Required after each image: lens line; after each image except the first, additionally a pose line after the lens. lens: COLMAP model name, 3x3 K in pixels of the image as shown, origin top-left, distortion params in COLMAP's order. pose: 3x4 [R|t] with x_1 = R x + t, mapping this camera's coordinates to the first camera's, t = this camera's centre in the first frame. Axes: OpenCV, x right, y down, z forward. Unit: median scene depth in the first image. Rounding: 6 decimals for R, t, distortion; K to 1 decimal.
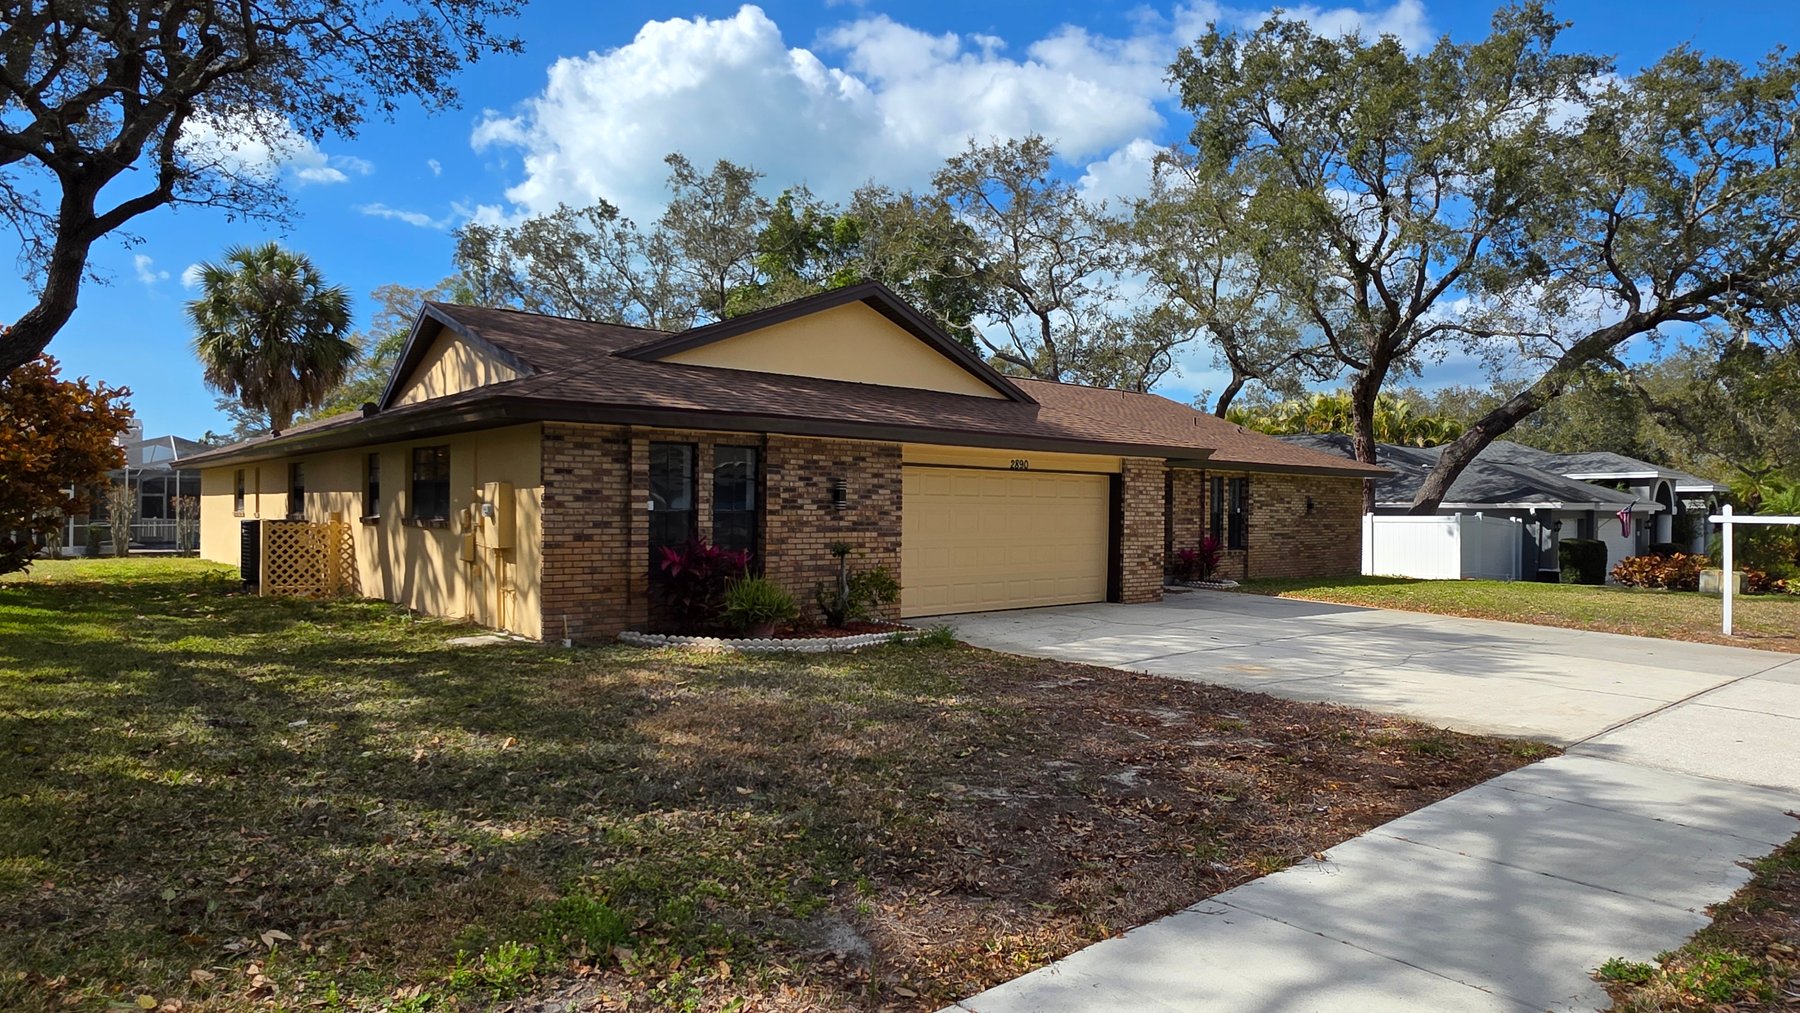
lens RADIAL K [[1086.8, 0, 900.0], [0, 1086.8, 506.5], [0, 0, 1]] dist [-0.002357, -0.000040]
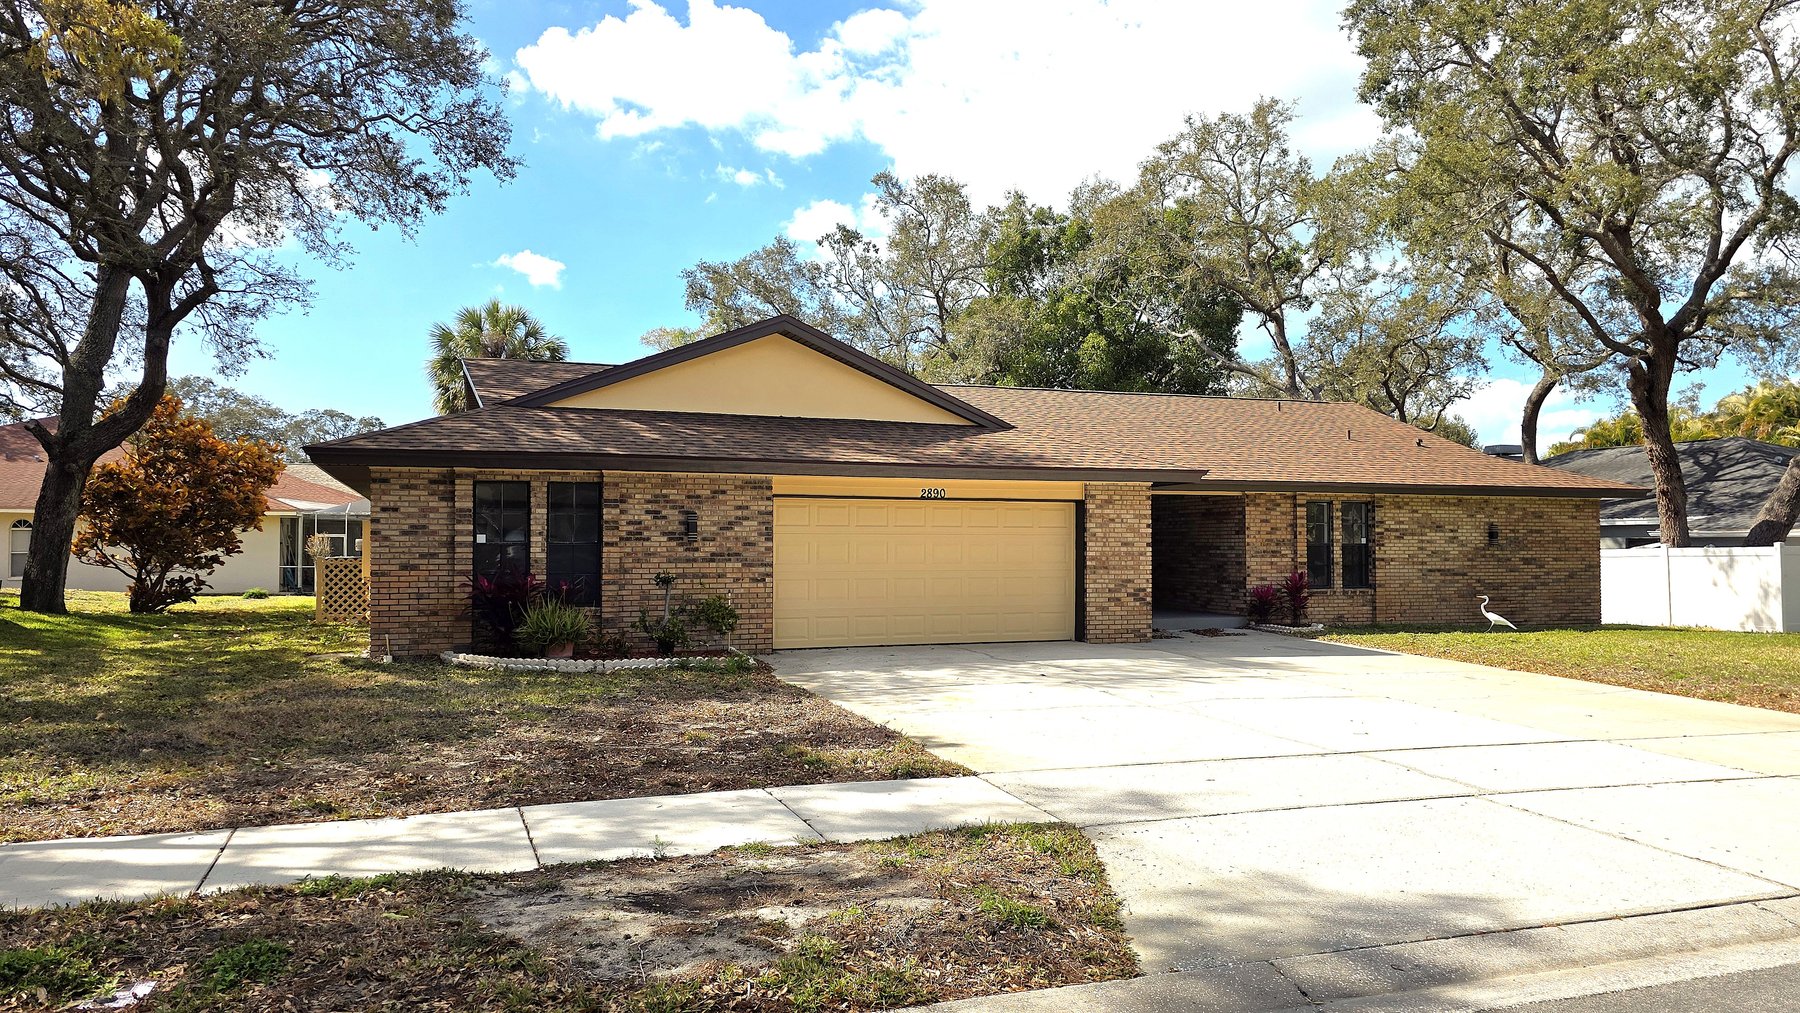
lens RADIAL K [[1255.9, 0, 900.0], [0, 1255.9, 506.5], [0, 0, 1]] dist [0.064502, -0.002657]
pose [[0.936568, -0.019738, -0.349930, 0.540717], [0.008547, 0.999402, -0.033497, 0.011432], [0.350382, 0.028381, 0.936177, -0.057216]]
